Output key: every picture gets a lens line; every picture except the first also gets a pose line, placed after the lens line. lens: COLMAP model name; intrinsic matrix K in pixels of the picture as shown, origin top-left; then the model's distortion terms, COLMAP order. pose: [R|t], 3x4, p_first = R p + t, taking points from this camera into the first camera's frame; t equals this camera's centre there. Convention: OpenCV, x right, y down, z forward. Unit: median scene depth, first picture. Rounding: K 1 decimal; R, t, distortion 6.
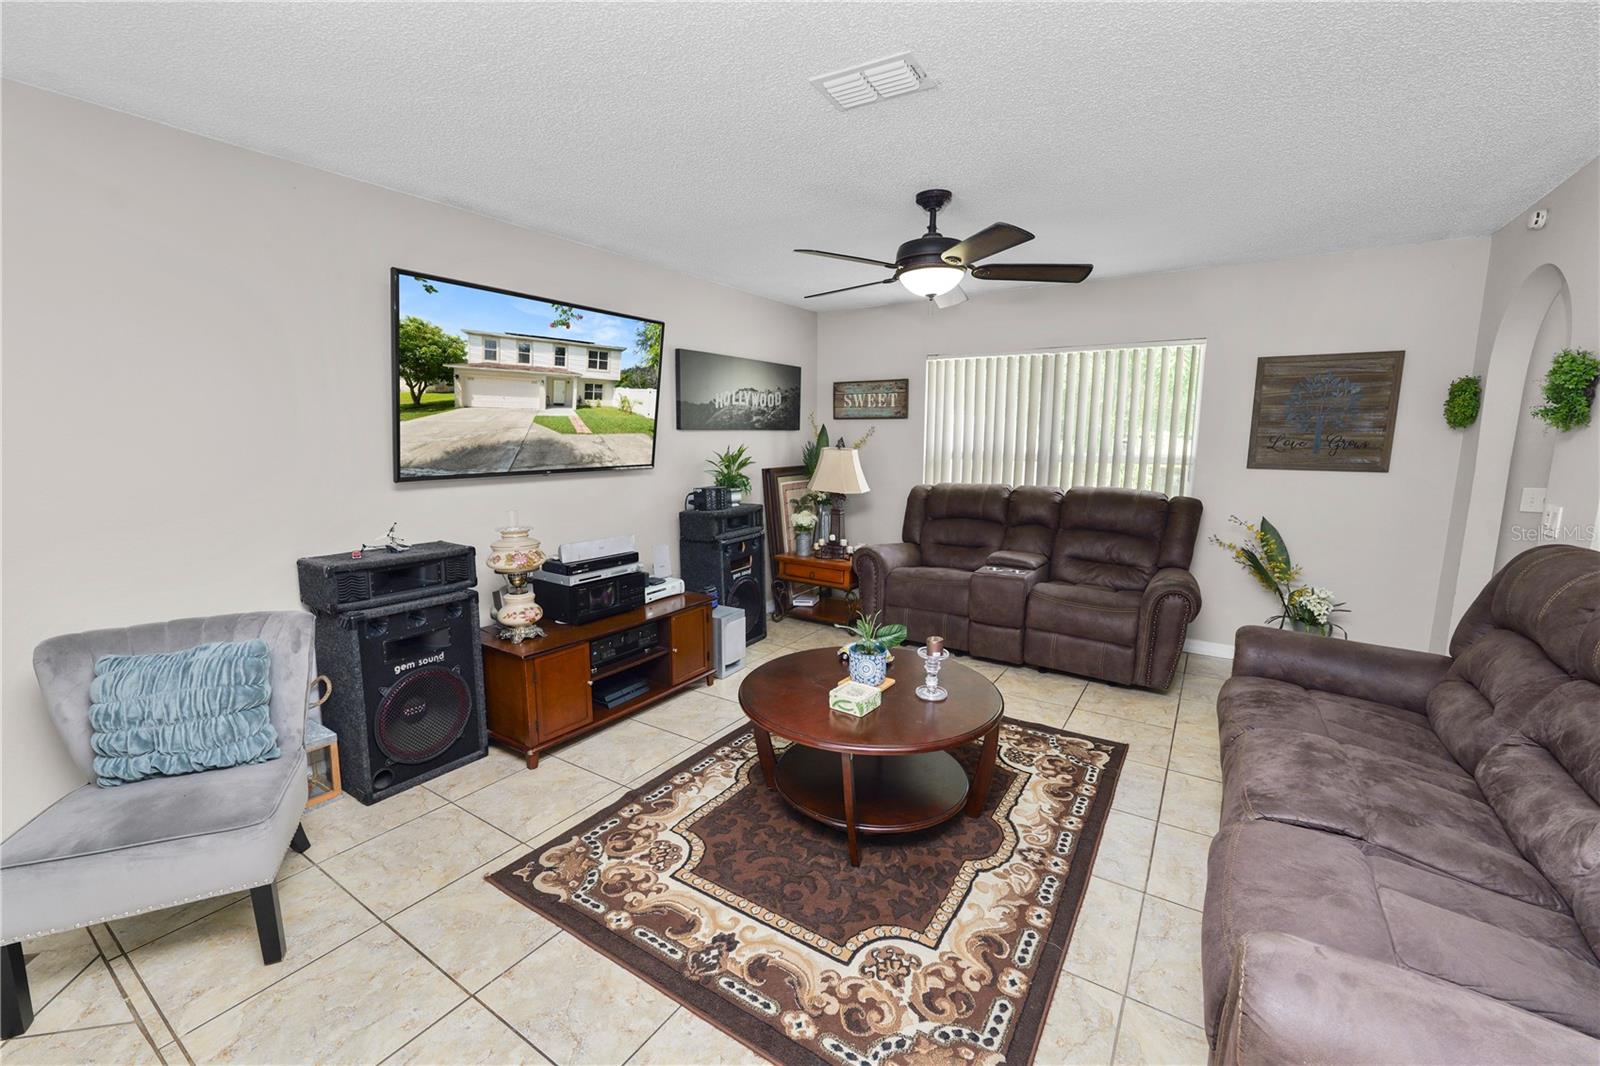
lens RADIAL K [[651.9, 0, 794.3], [0, 651.9, 530.8], [0, 0, 1]] dist [-0.011593, 0.000453]
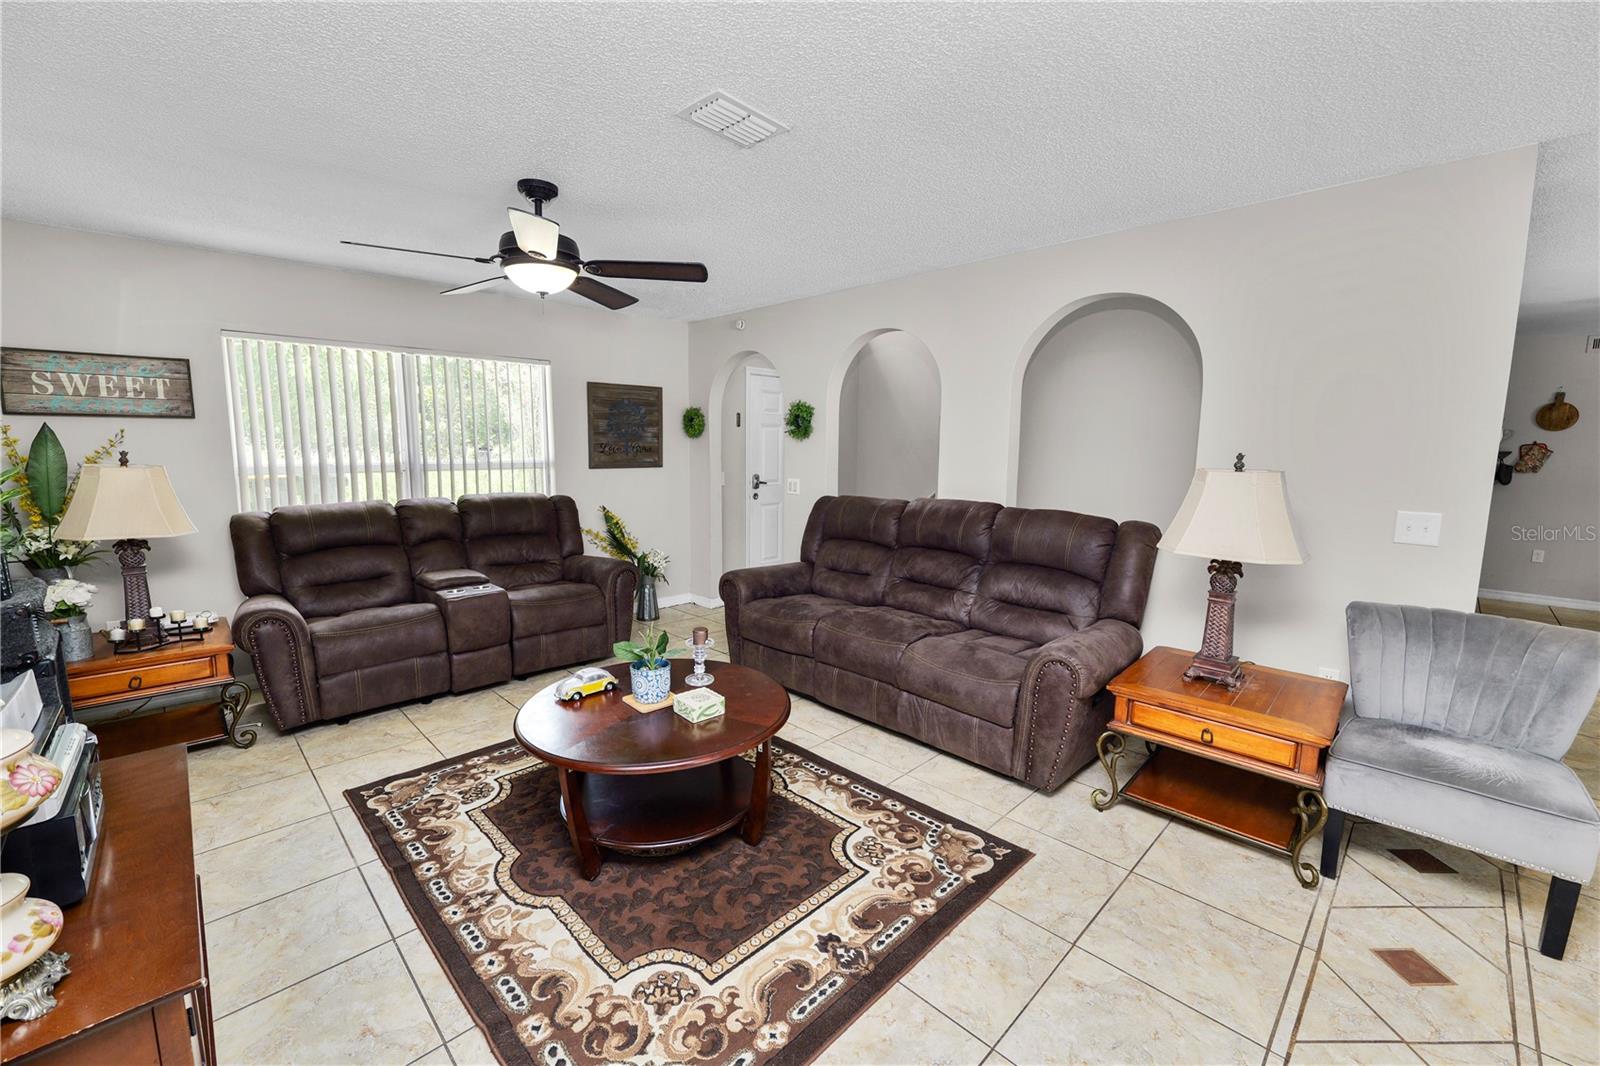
lens RADIAL K [[651.9, 0, 794.3], [0, 651.9, 530.8], [0, 0, 1]] dist [-0.011593, 0.000453]
pose [[0.210173, -0.129309, 0.969075, -0.697689], [0.139565, 0.985031, 0.101169, -0.075576], [-0.967651, 0.113986, 0.225074, 0.514295]]
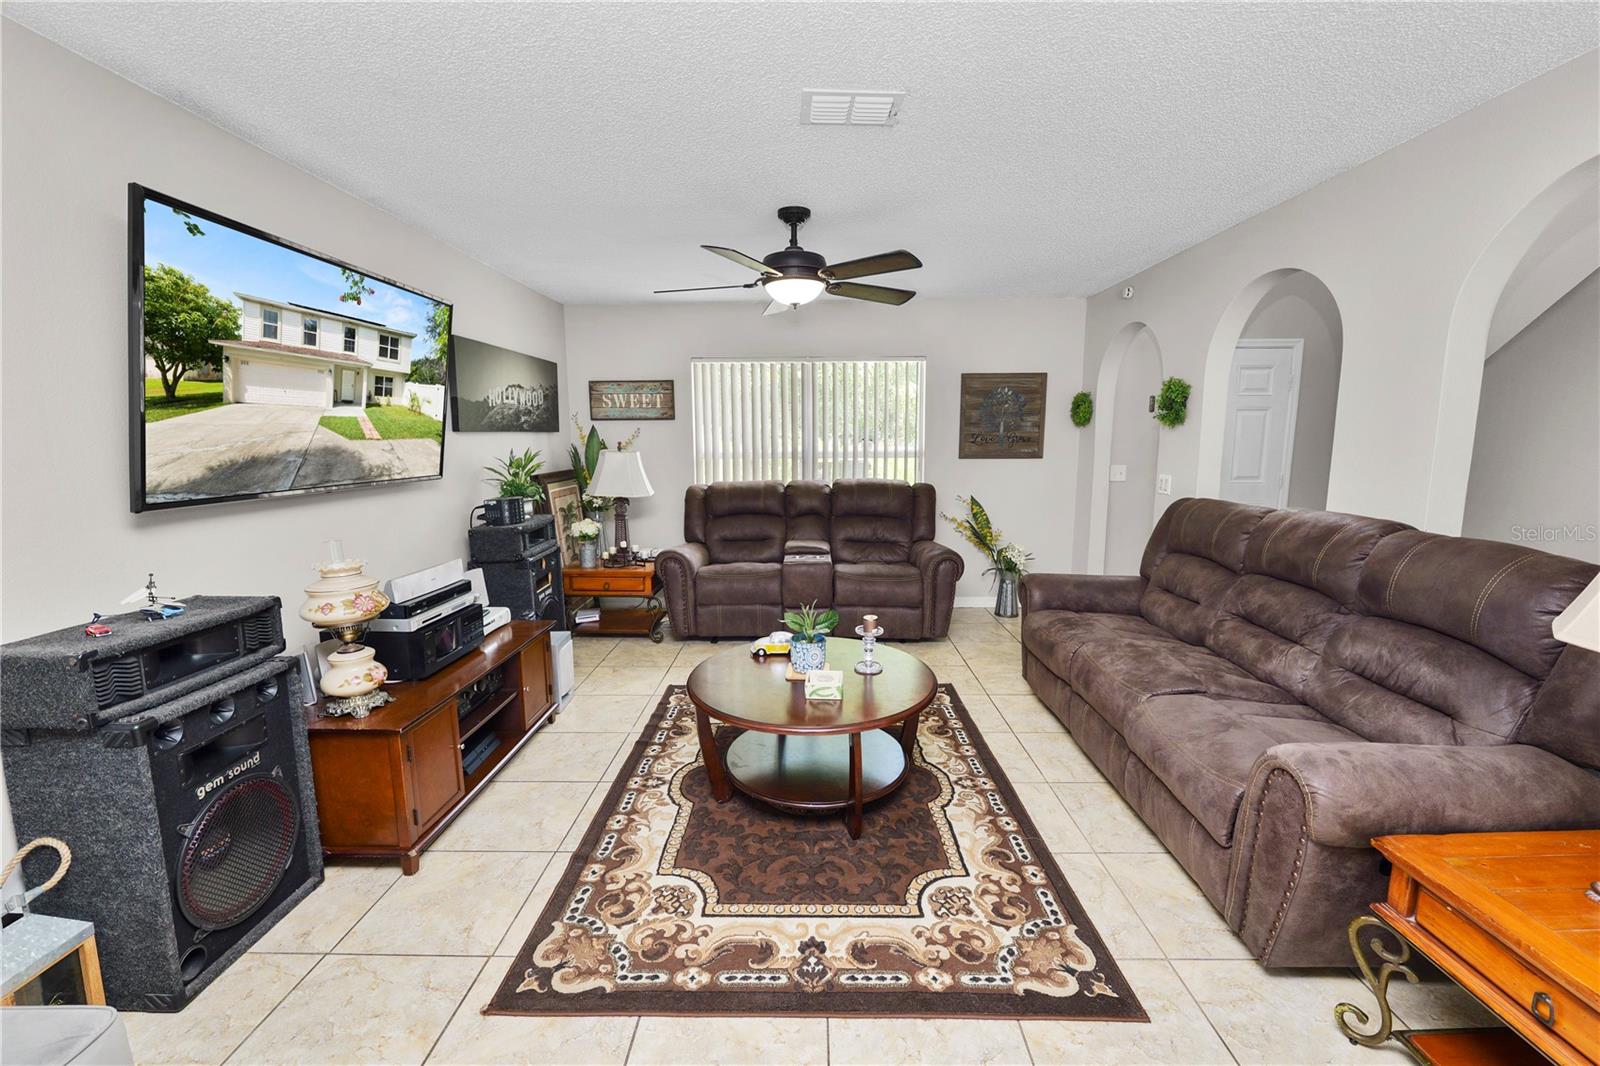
lens RADIAL K [[651.0, 0, 798.8], [0, 651.0, 527.4], [0, 0, 1]] dist [-0.012894, -0.000328]
pose [[0.845048, -0.082778, 0.528245, -0.405370], [0.087264, 0.996049, 0.016487, -0.013504], [-0.527522, 0.032164, 0.848932, 0.106416]]
